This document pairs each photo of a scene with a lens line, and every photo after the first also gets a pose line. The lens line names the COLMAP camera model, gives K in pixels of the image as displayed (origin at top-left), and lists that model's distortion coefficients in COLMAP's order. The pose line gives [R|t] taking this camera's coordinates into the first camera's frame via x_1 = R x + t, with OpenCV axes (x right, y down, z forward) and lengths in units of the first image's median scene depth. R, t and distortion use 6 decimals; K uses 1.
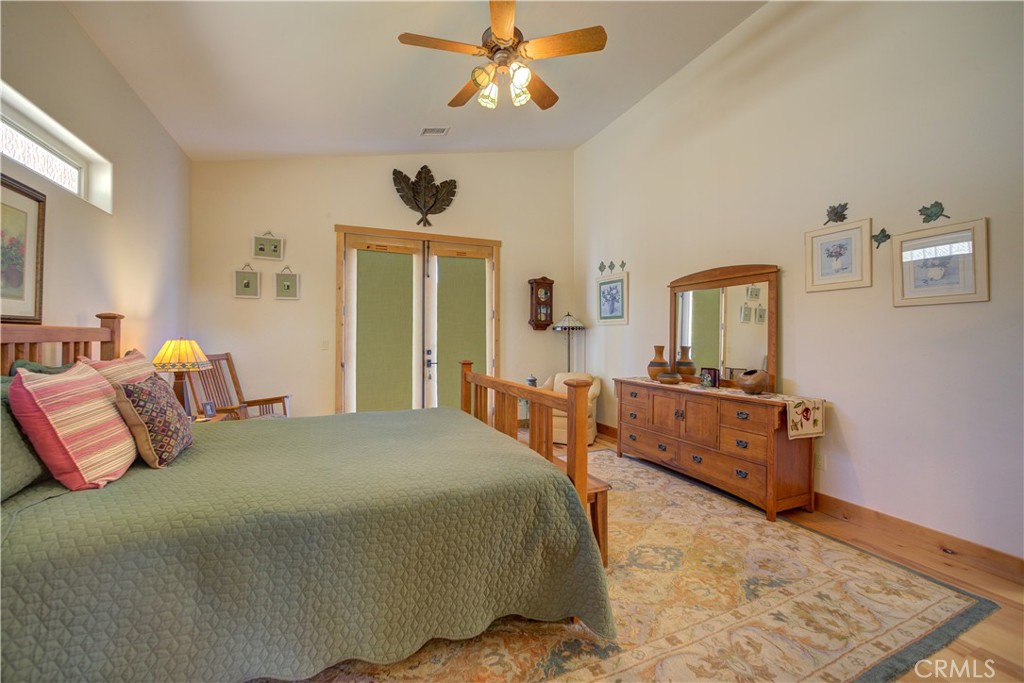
lens RADIAL K [[404.7, 0, 505.0], [0, 404.7, 335.1], [0, 0, 1]] dist [-0.028338, 0.011859]
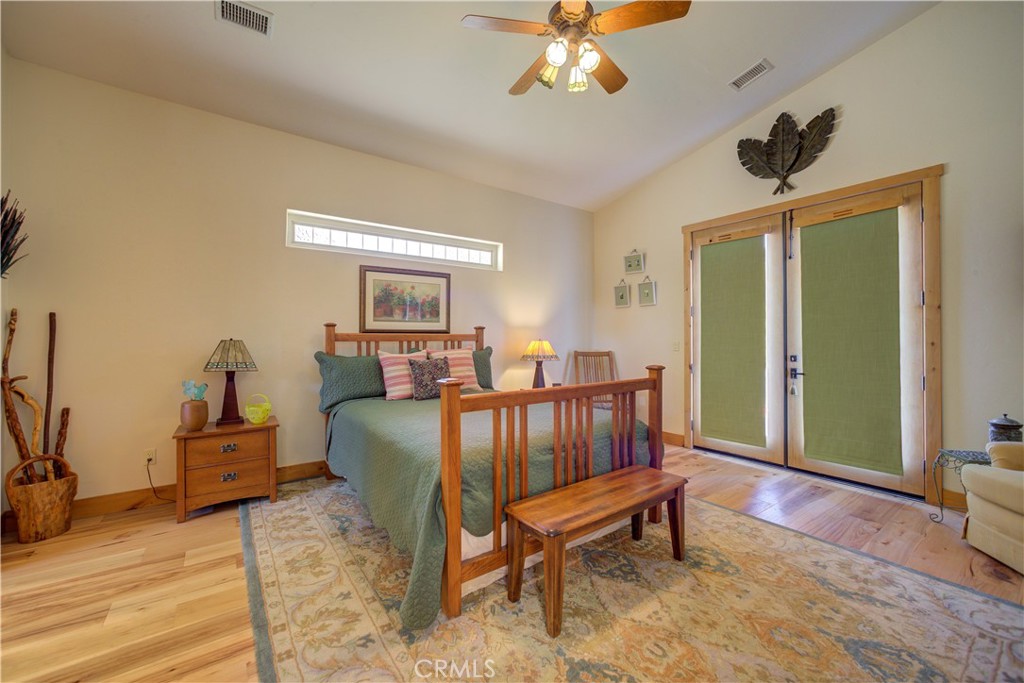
lens RADIAL K [[404.7, 0, 505.0], [0, 404.7, 335.1], [0, 0, 1]] dist [-0.028338, 0.011859]
pose [[0.215035, -0.010810, -0.976547, 0.473355], [0.006336, 0.999933, -0.009673, 0.003322], [0.976586, -0.004108, 0.215089, 0.359265]]
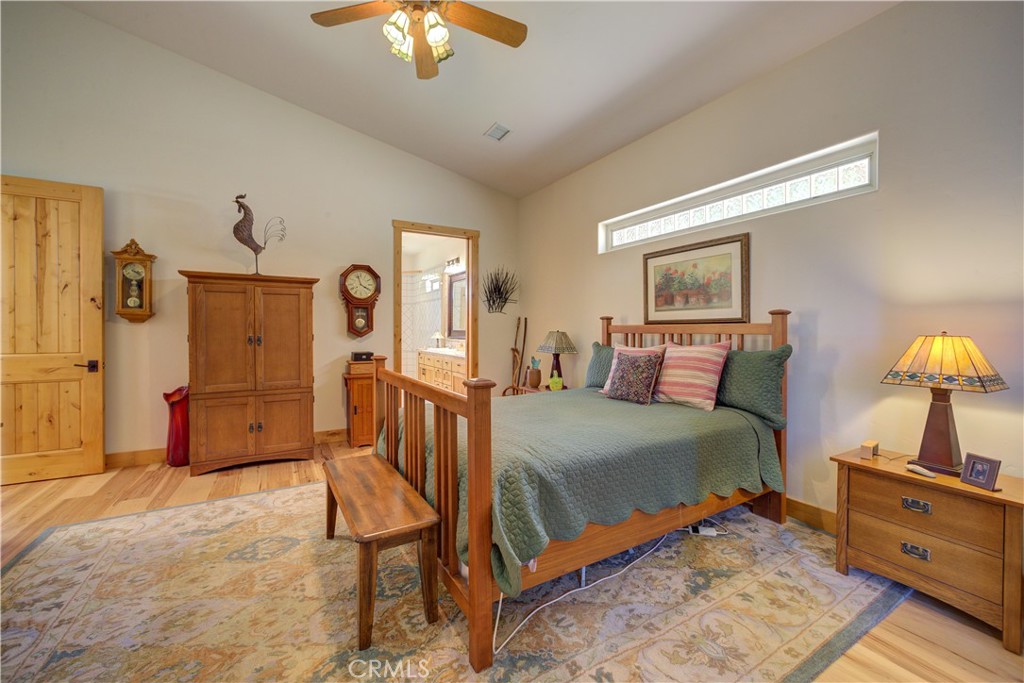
lens RADIAL K [[404.7, 0, 505.0], [0, 404.7, 335.1], [0, 0, 1]] dist [-0.028338, 0.011859]
pose [[-0.993424, -0.003997, -0.114421, -0.050988], [-0.004558, 0.999979, 0.004636, 0.007180], [0.114400, 0.005127, -0.993421, 1.033715]]
